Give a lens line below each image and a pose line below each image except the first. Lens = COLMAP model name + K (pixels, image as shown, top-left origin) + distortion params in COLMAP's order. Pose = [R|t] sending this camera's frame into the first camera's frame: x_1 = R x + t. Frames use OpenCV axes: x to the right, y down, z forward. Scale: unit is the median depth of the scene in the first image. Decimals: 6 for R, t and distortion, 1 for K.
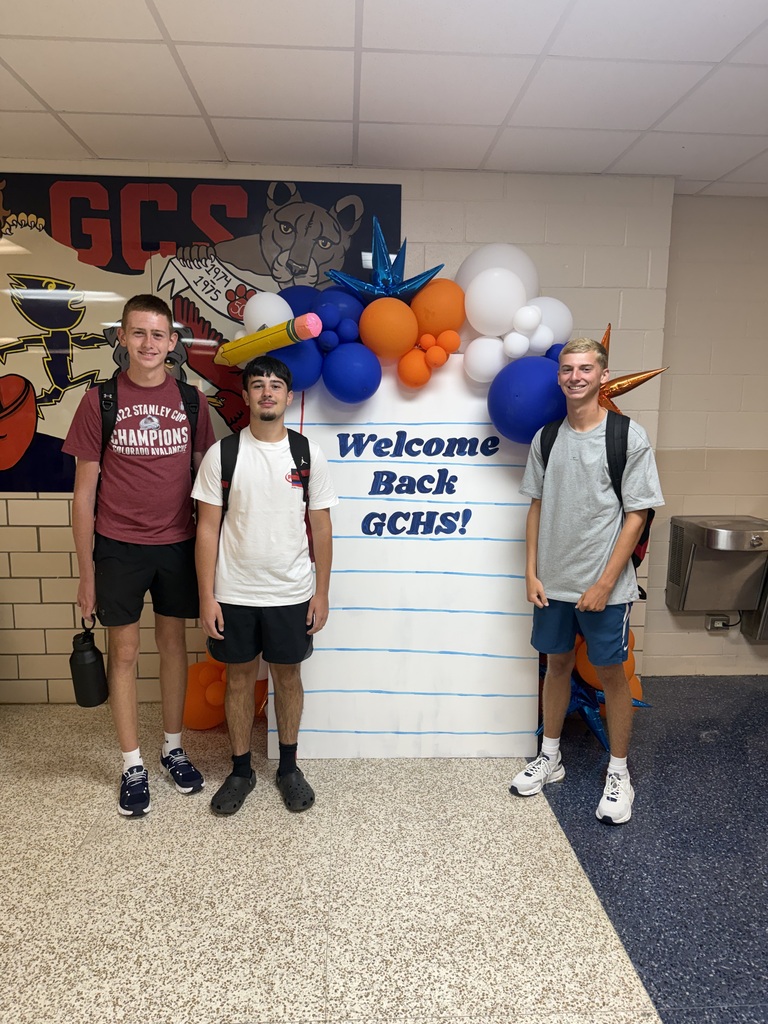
lens RADIAL K [[726.2, 0, 383.2], [0, 726.2, 514.1], [0, 0, 1]] dist [-0.004772, -0.012012]
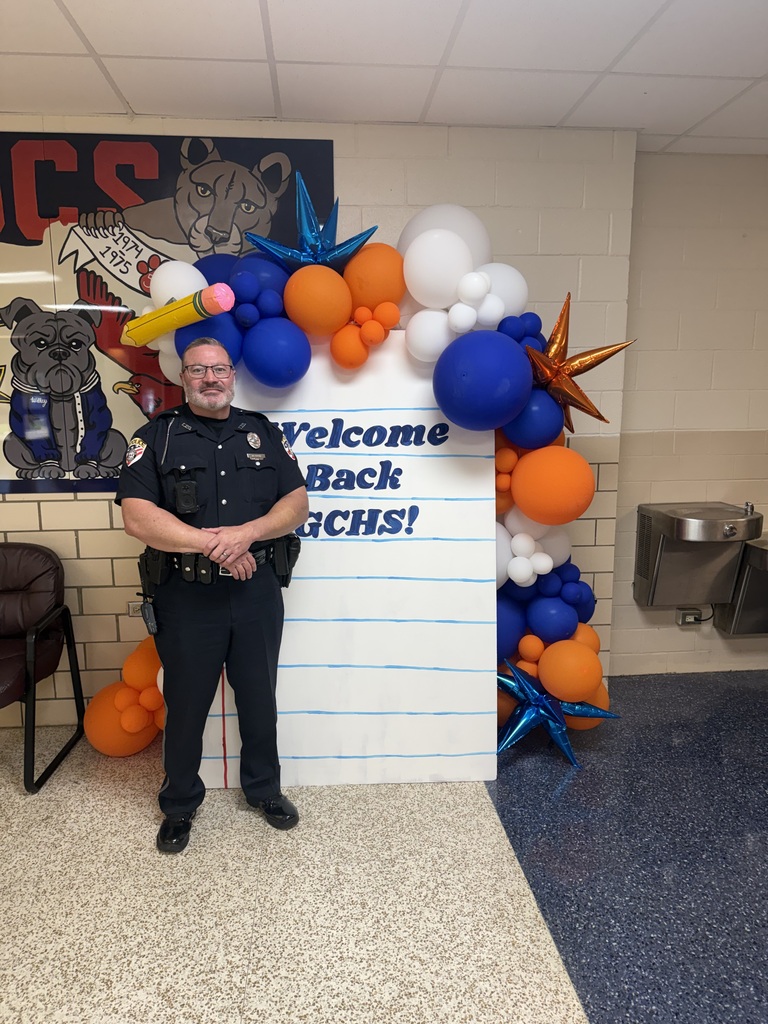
lens RADIAL K [[726.2, 0, 383.0], [0, 726.2, 514.3], [0, 0, 1]] dist [-0.004772, -0.012012]
pose [[0.999088, -0.022568, 0.036254, 0.050921], [0.021740, 0.999497, 0.023069, -0.017833], [-0.036757, -0.022260, 0.999076, 0.117539]]
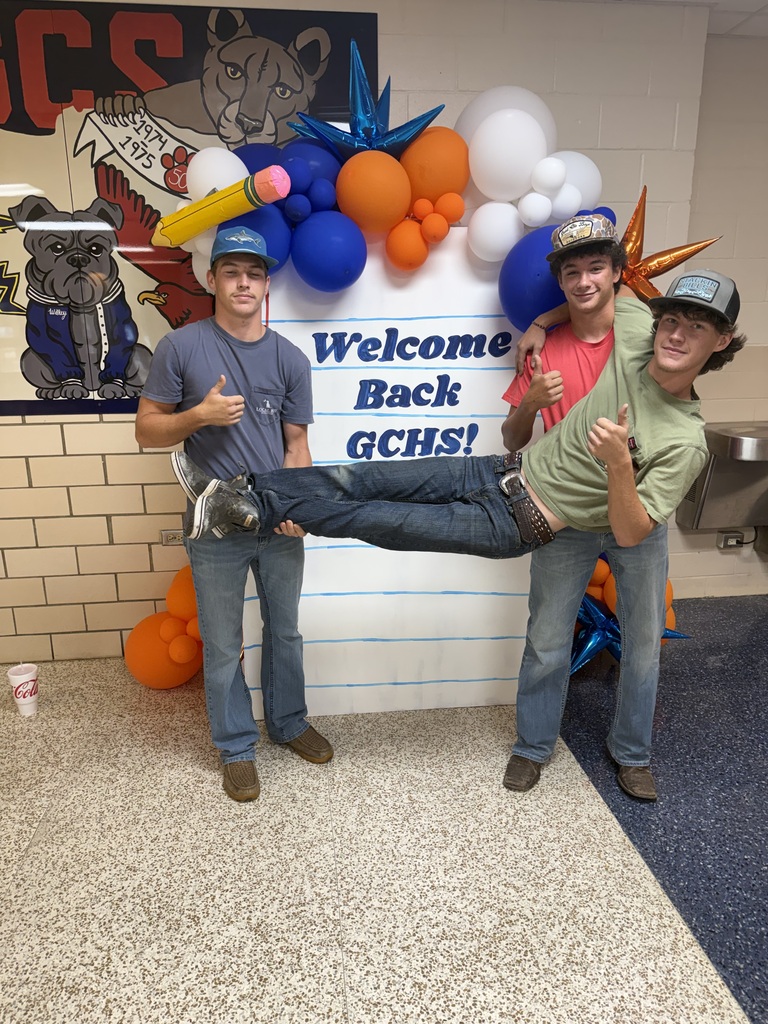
lens RADIAL K [[726.2, 0, 378.0], [0, 726.2, 517.5], [0, 0, 1]] dist [-0.004772, -0.012012]
pose [[0.997657, -0.037203, 0.057412, -0.046717], [0.030224, 0.992559, 0.117957, 0.000621], [-0.061373, -0.115945, 0.991358, 0.177044]]
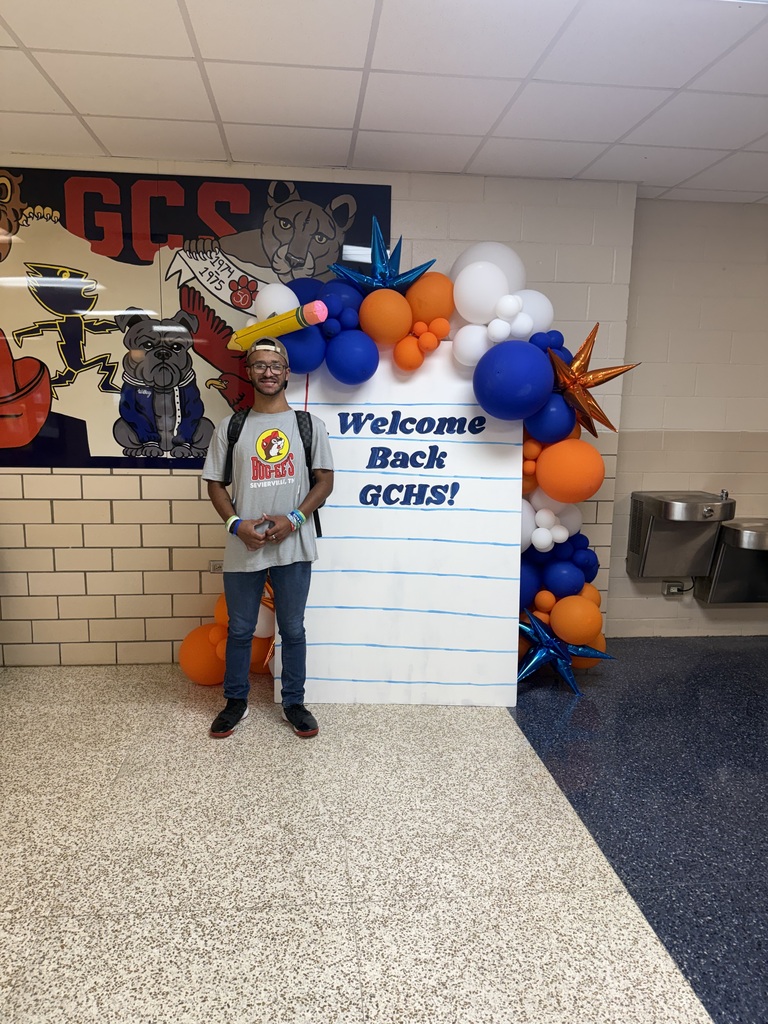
lens RADIAL K [[726.2, 0, 373.9], [0, 726.2, 512.7], [0, 0, 1]] dist [-0.004772, -0.012012]
pose [[0.999011, -0.001613, 0.044440, -0.058754], [0.001101, 0.999933, 0.011546, 0.029775], [-0.044455, -0.011486, 0.998945, -0.111682]]
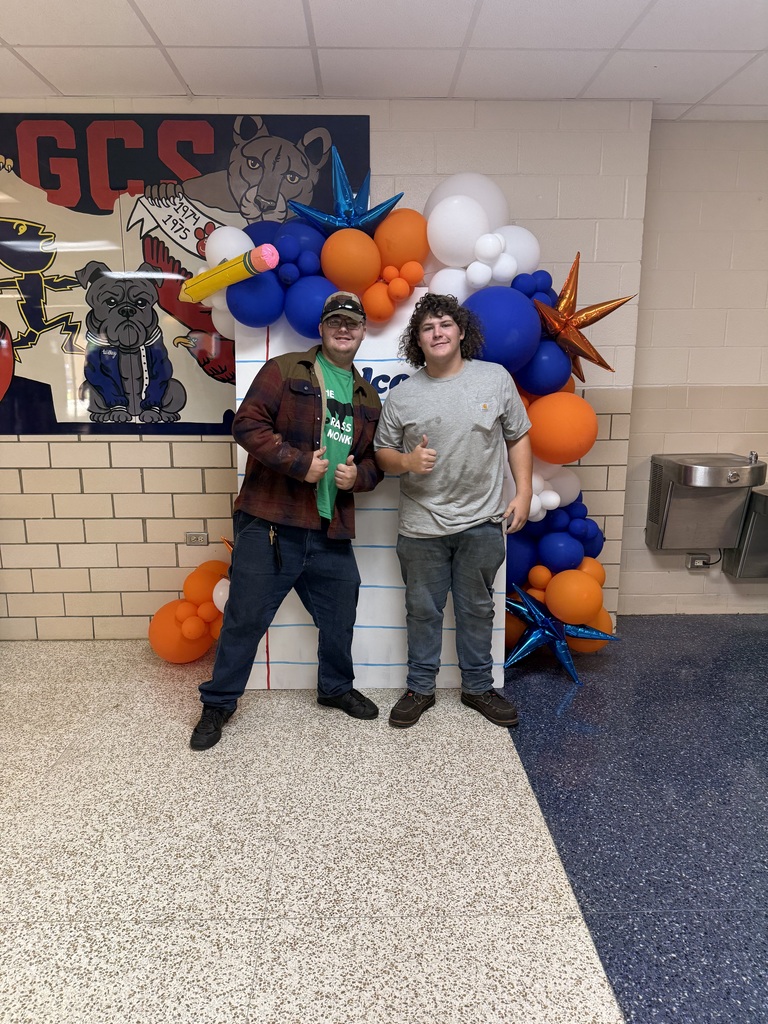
lens RADIAL K [[726.2, 0, 380.0], [0, 726.2, 513.8], [0, 0, 1]] dist [-0.004772, -0.012012]
pose [[0.999440, -0.006751, -0.032779, 0.079099], [0.008663, 0.998247, 0.058541, 0.030775], [0.032326, -0.058792, 0.997747, -0.009822]]
